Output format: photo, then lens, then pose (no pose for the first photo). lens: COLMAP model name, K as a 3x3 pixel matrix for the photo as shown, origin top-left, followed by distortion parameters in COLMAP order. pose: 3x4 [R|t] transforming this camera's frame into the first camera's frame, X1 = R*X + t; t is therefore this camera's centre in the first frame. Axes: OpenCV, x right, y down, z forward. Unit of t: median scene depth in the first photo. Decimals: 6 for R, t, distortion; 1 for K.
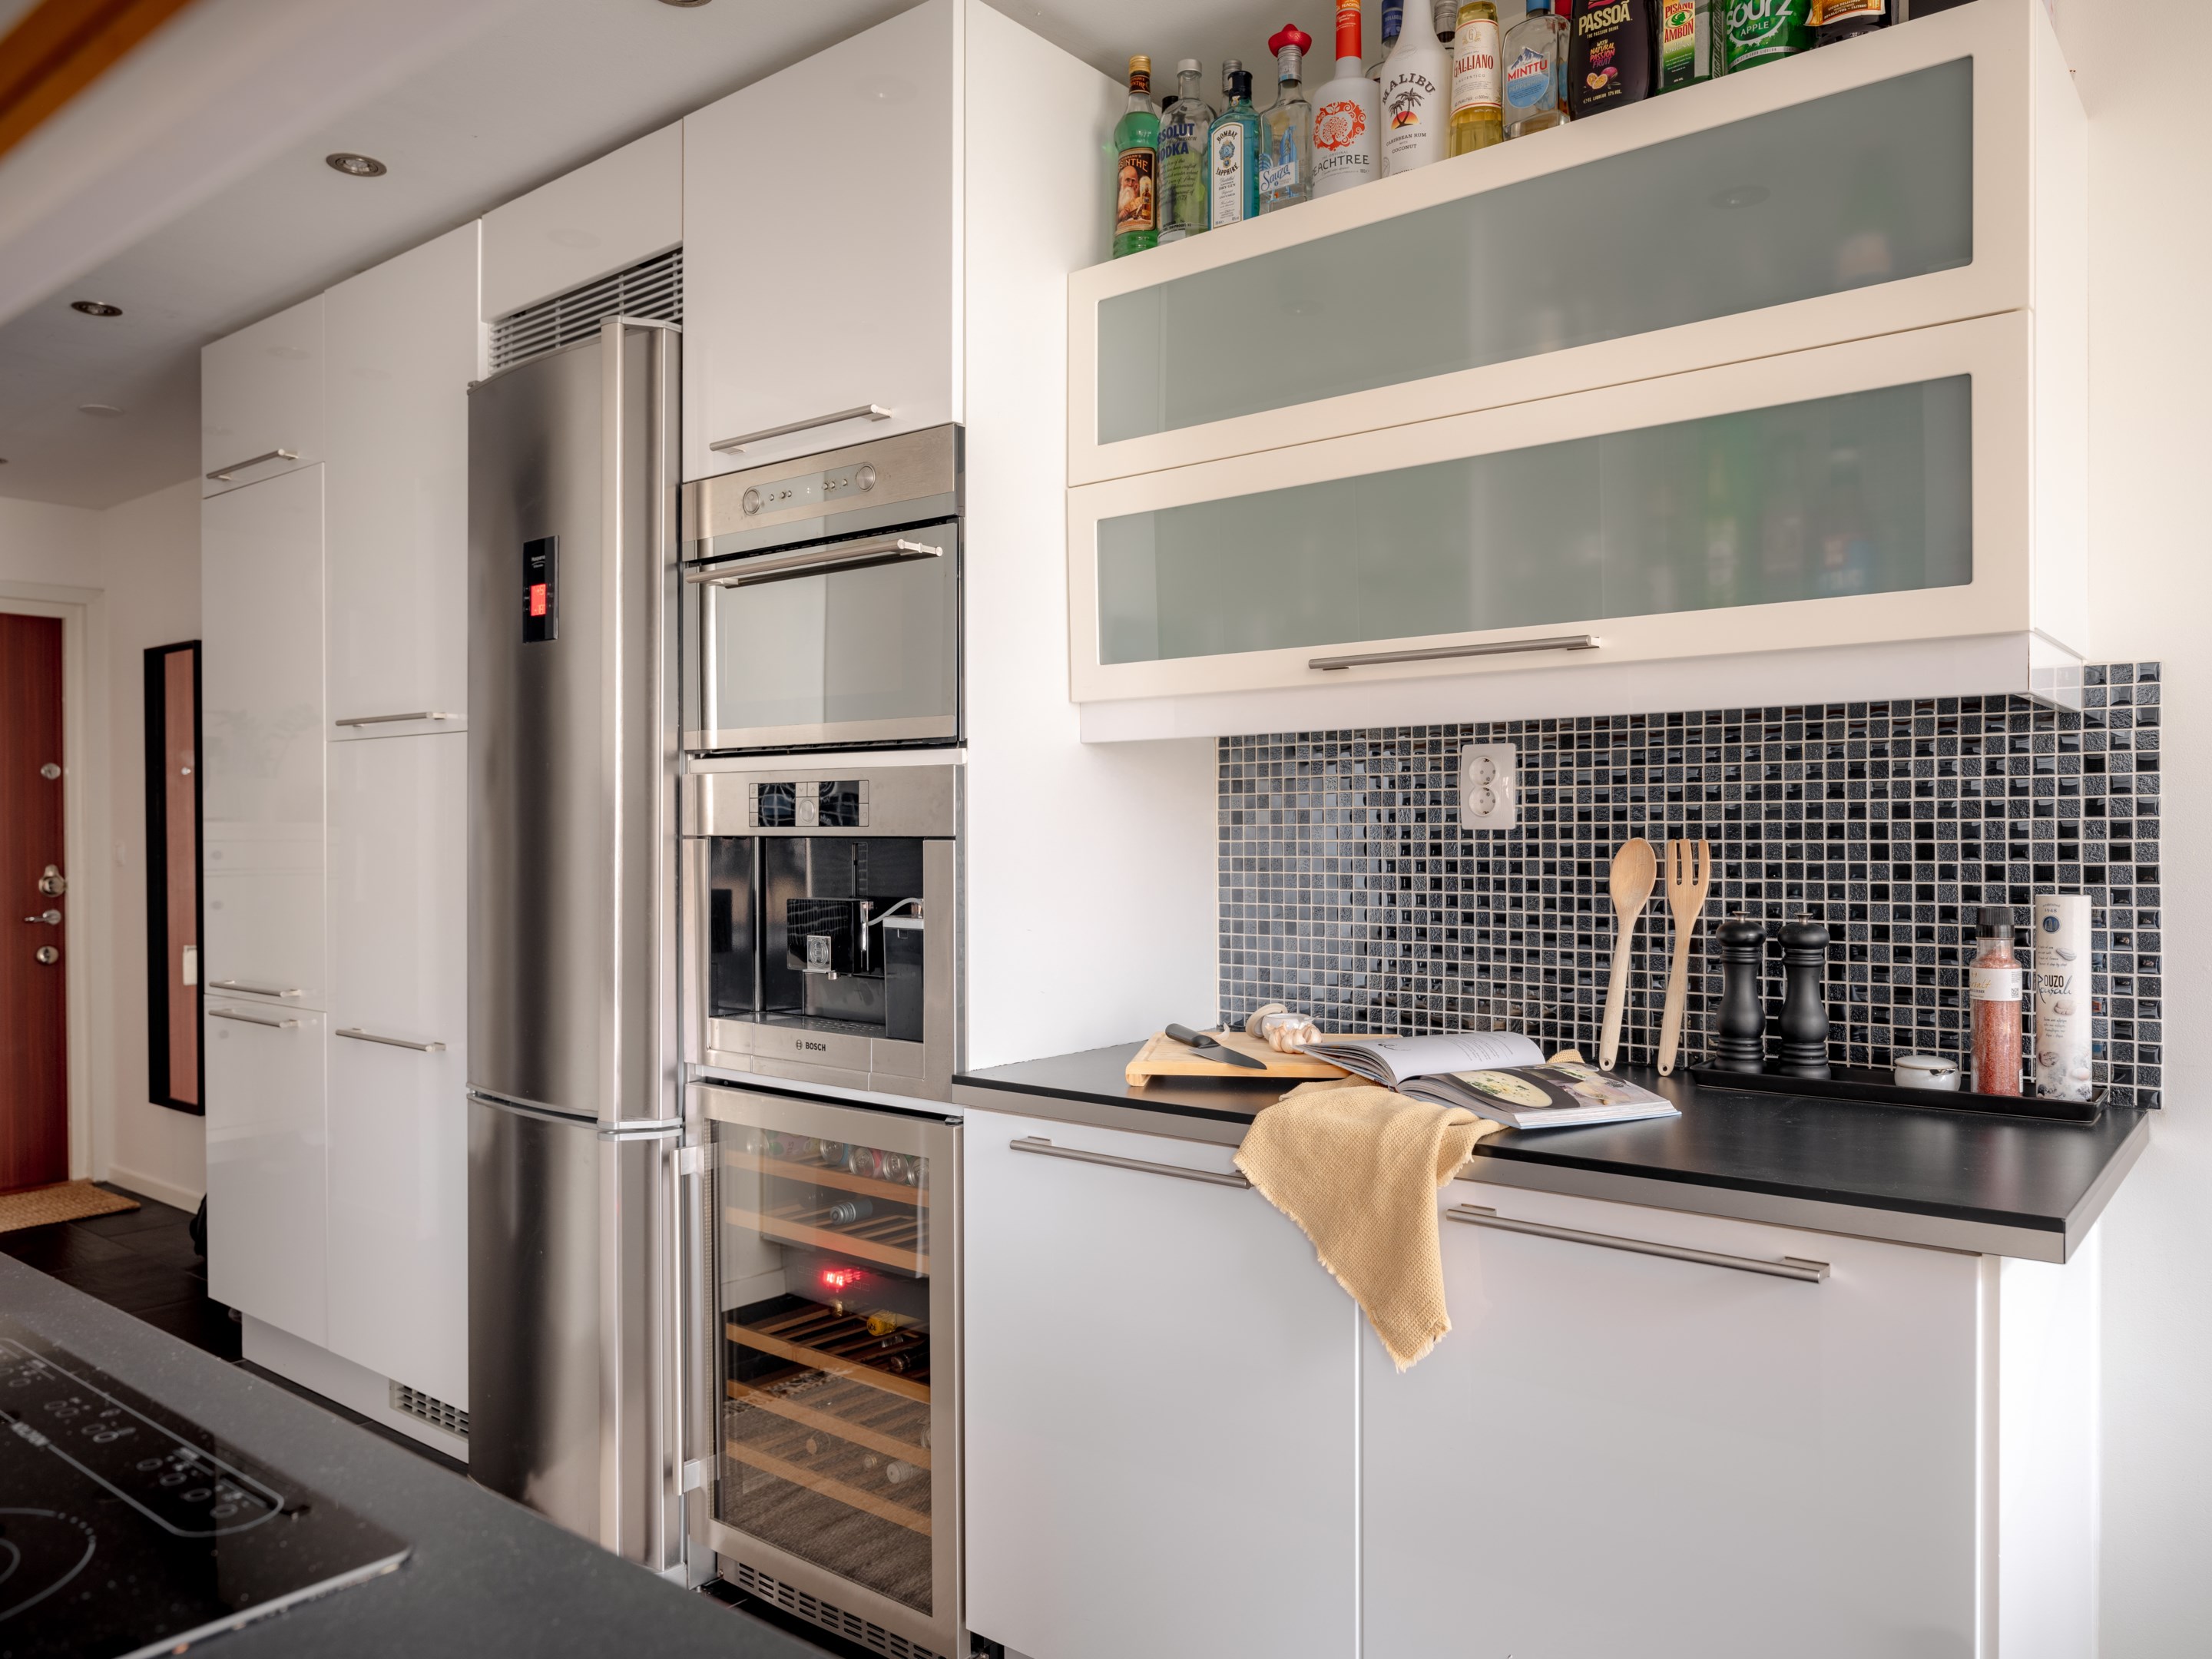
lens RADIAL K [[1557.3, 0, 1106.9], [0, 1557.3, 831.9], [0, 0, 1]] dist [0.002815, -0.002993]
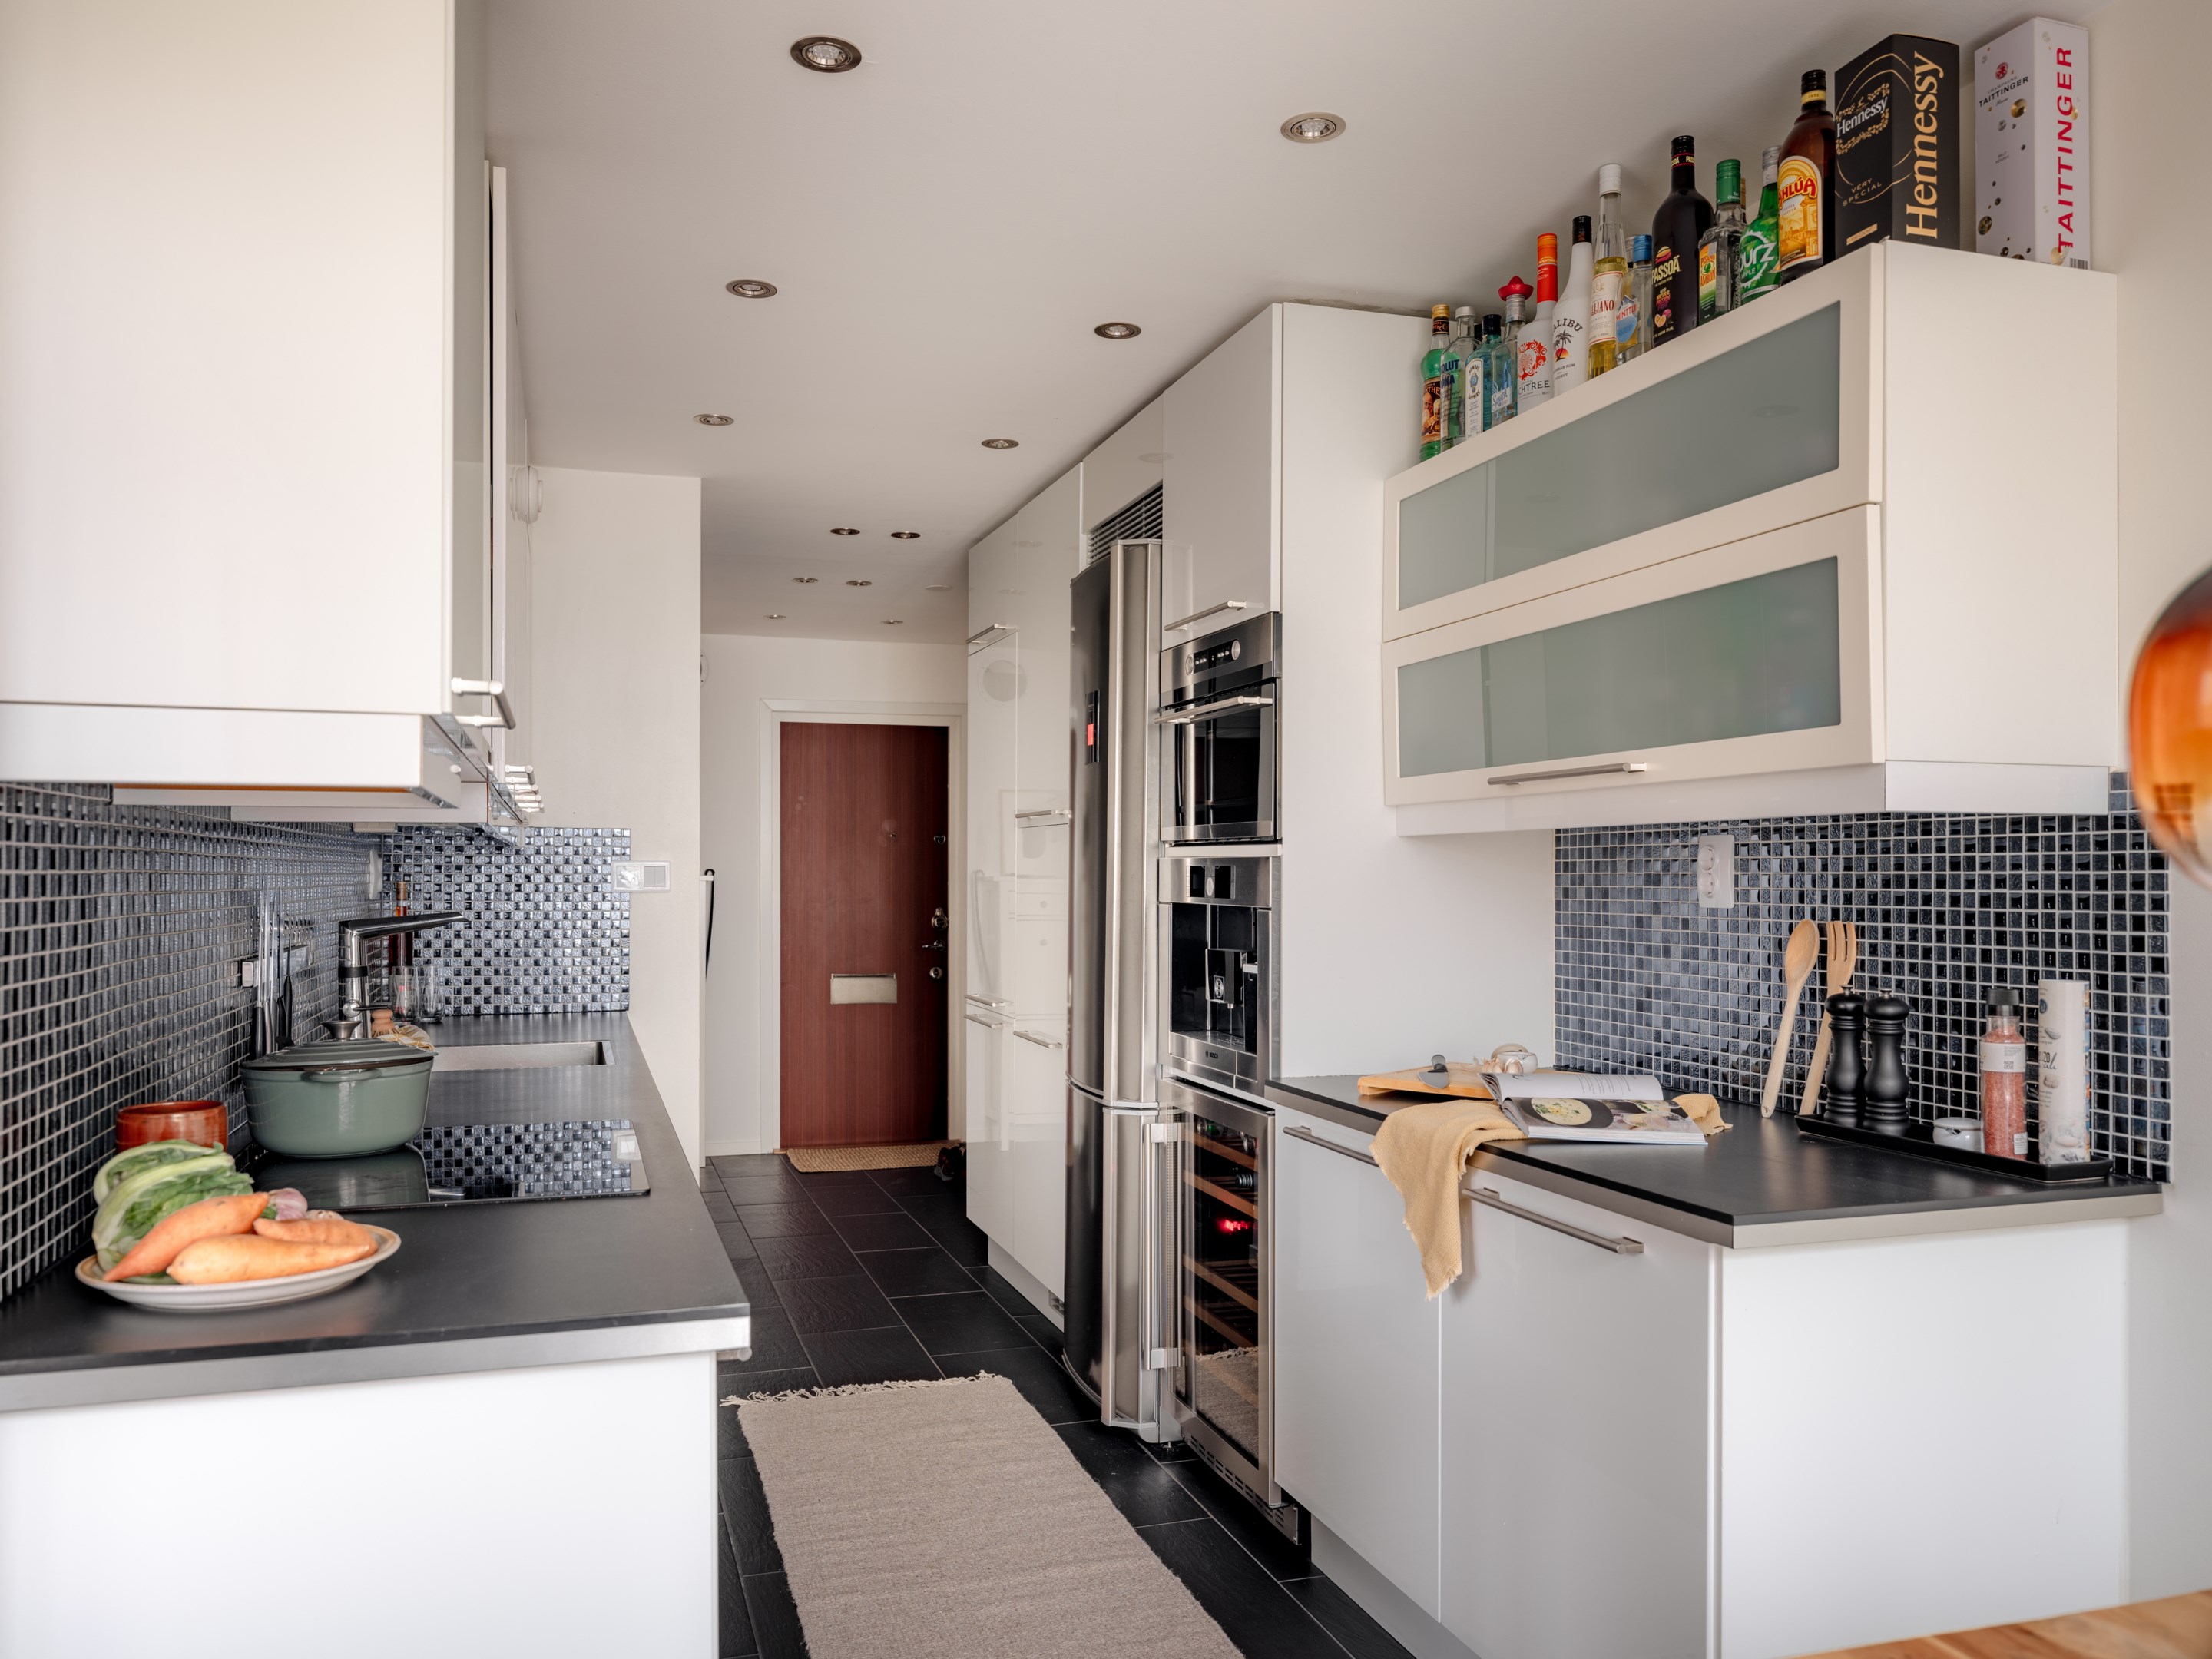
lens RADIAL K [[1622.7, 0, 1104.6], [0, 1622.7, 836.1], [0, 0, 1]] dist [0.002144, 0.001856]
pose [[0.837276, -0.007305, -0.546731, 0.580236], [-0.005488, 0.999748, -0.021763, -0.029067], [0.546752, 0.021222, 0.837025, -0.301219]]
